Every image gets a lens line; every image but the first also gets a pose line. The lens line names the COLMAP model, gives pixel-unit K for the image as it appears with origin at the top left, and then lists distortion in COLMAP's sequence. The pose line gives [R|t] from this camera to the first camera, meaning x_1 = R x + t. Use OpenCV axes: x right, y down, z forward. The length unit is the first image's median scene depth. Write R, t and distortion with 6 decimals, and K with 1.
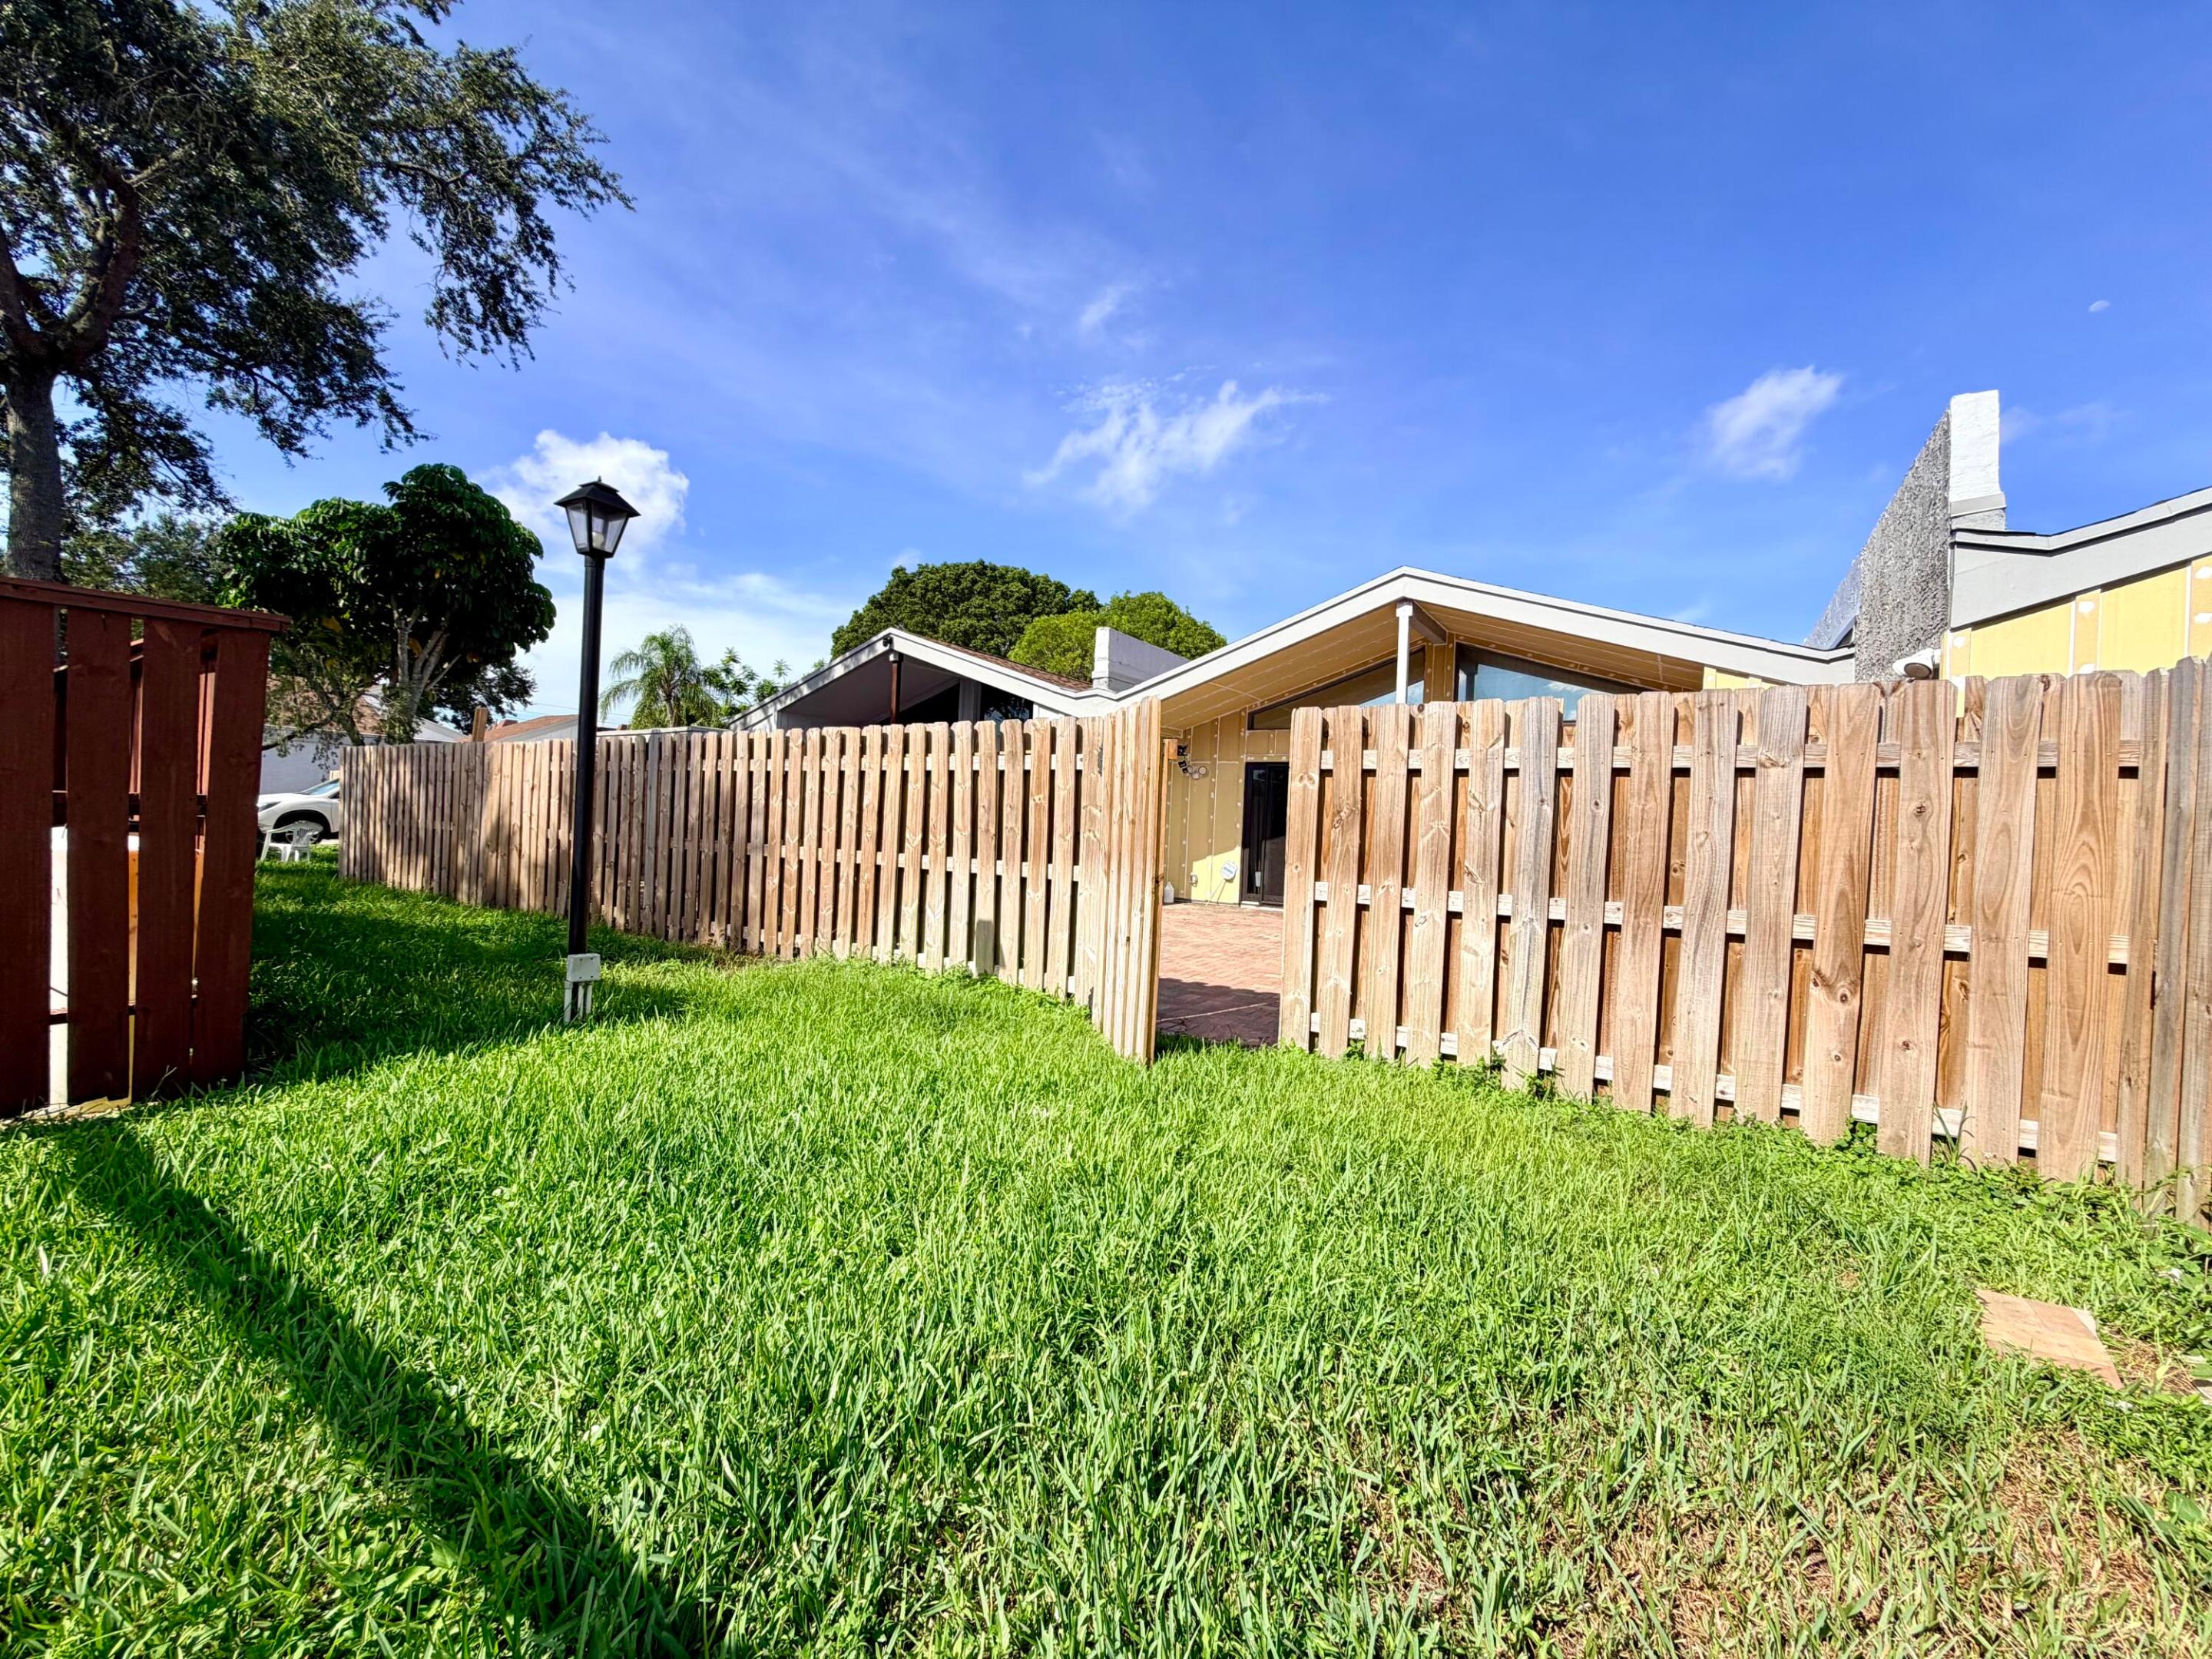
lens RADIAL K [[882.5, 0, 1107.4], [0, 882.5, 833.6], [0, 0, 1]] dist [0.000848, -0.000005]
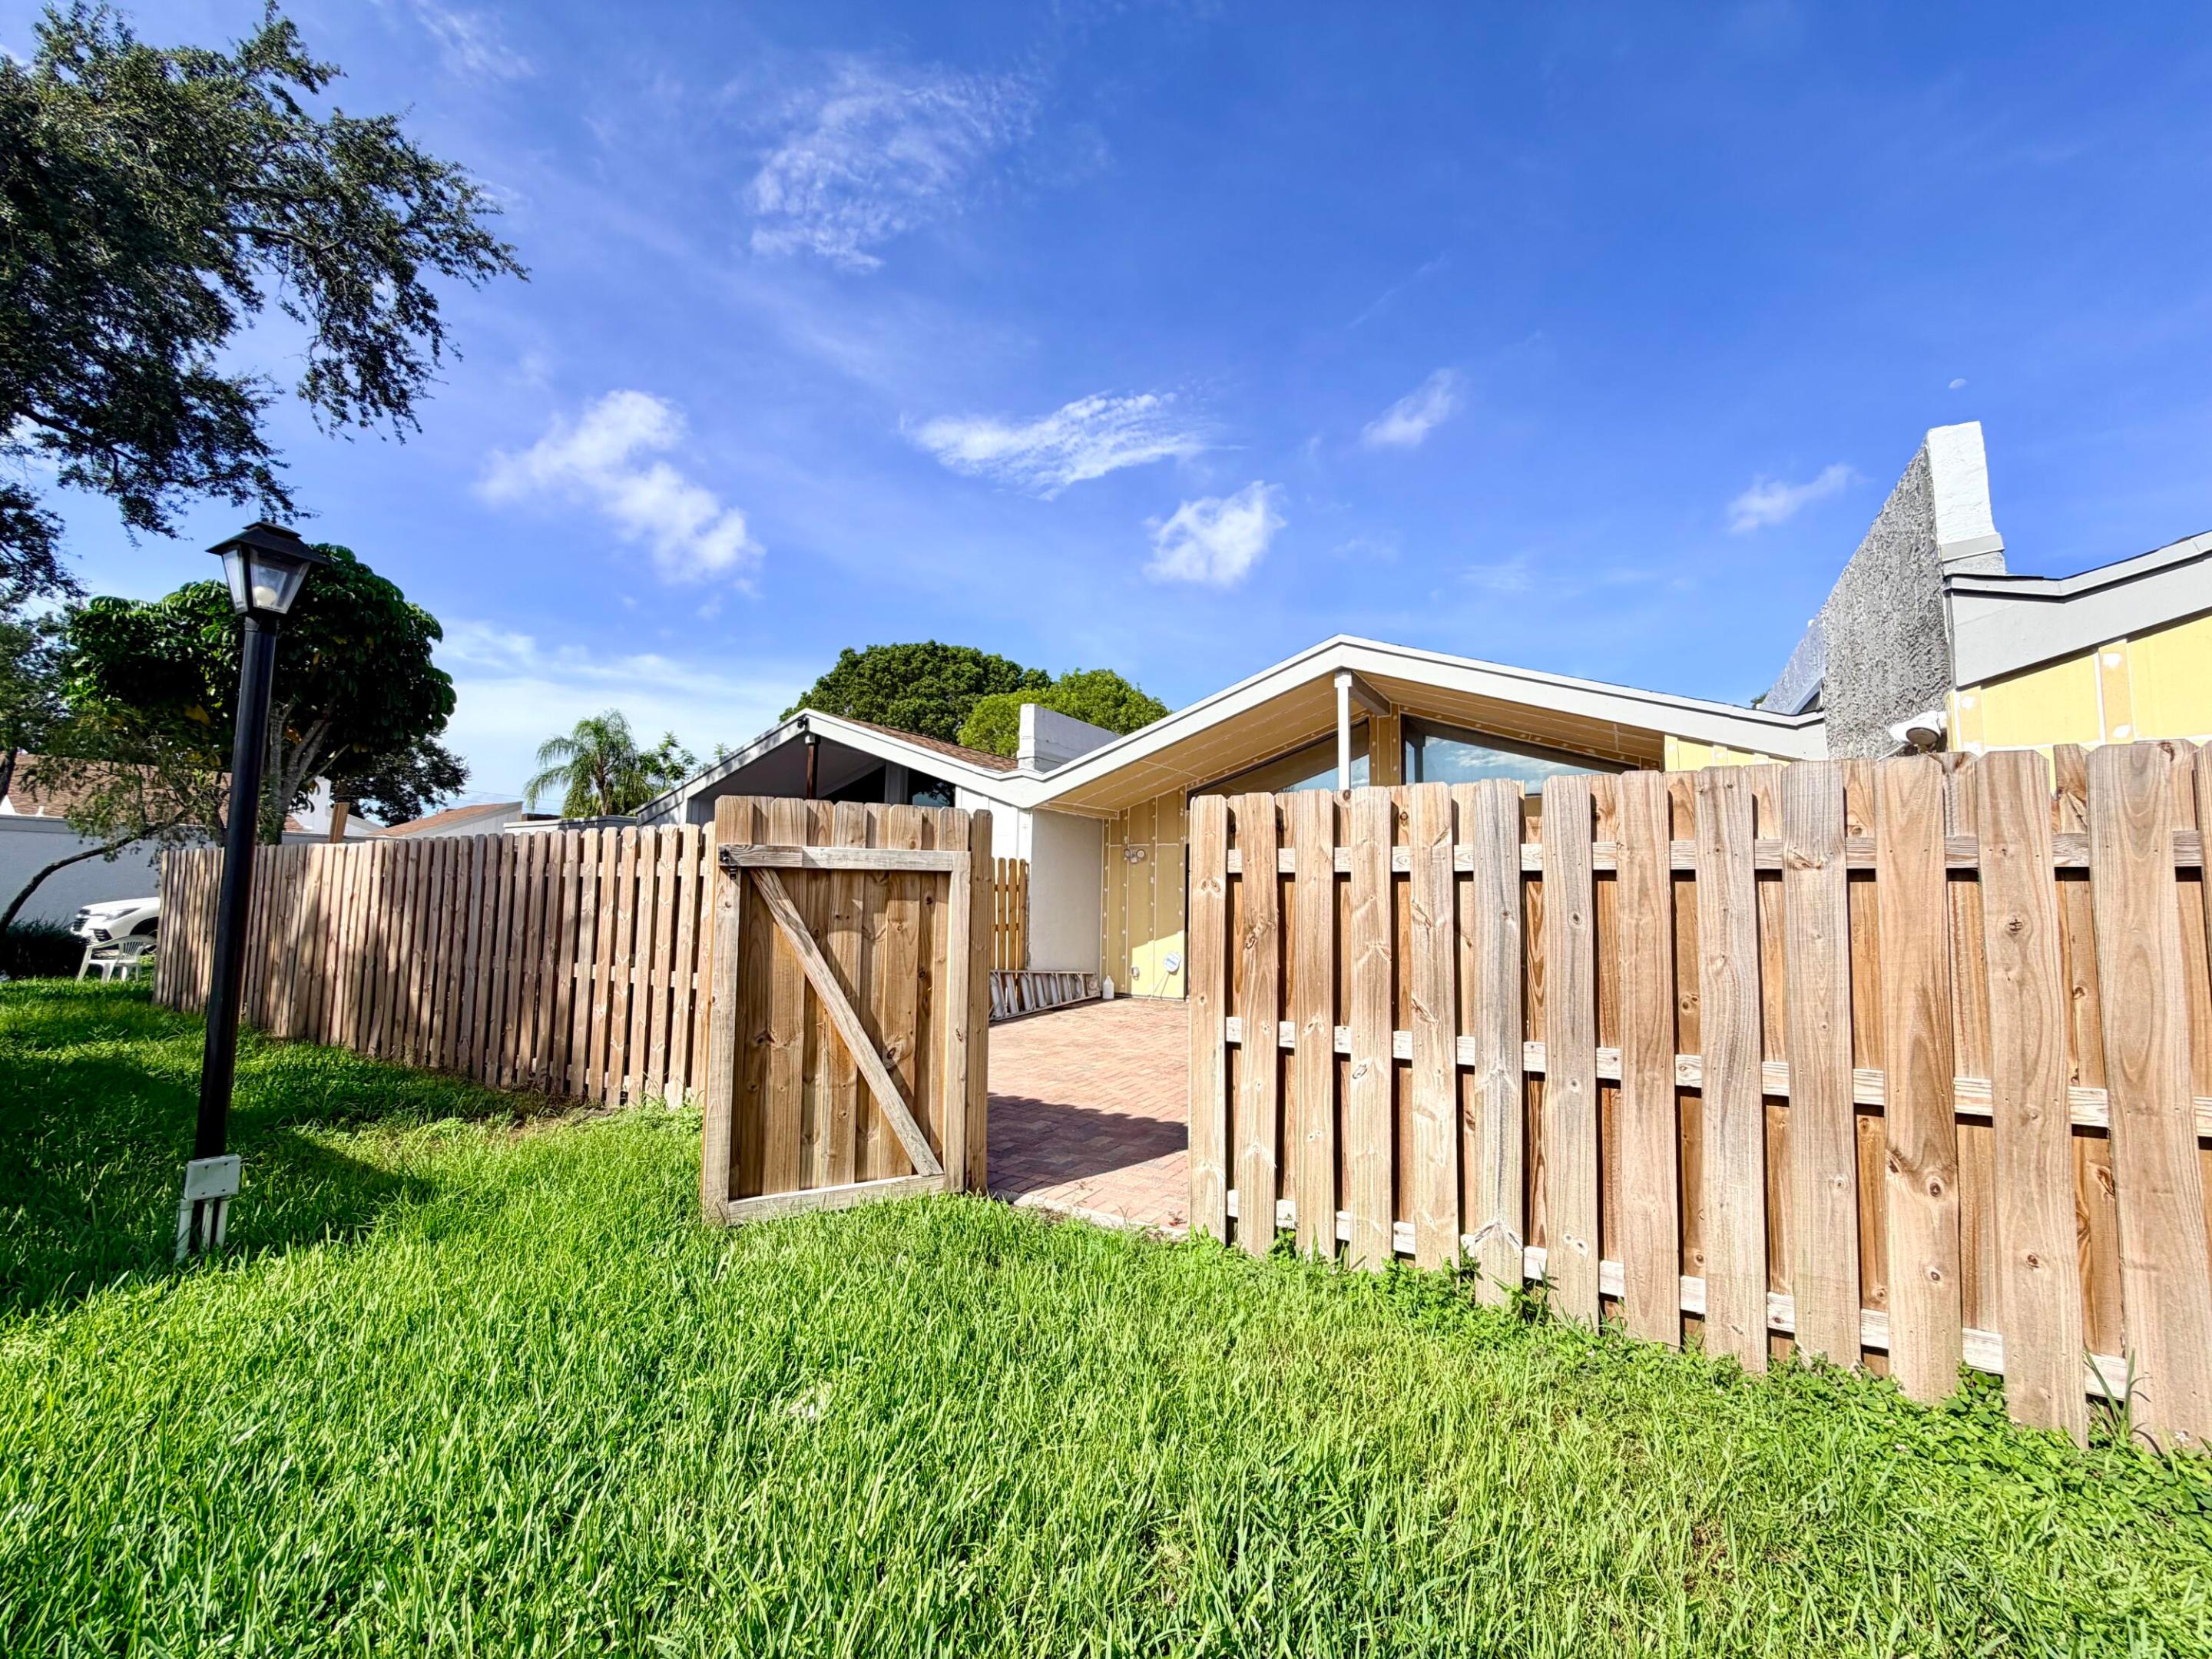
lens RADIAL K [[882.5, 0, 1111.5], [0, 882.5, 831.4], [0, 0, 1]] dist [0.000848, -0.000005]
pose [[0.998777, -0.021949, 0.044307, 0.090888], [0.025743, 0.995880, -0.086946, -0.038350], [-0.042216, 0.087980, 0.995227, 0.188139]]
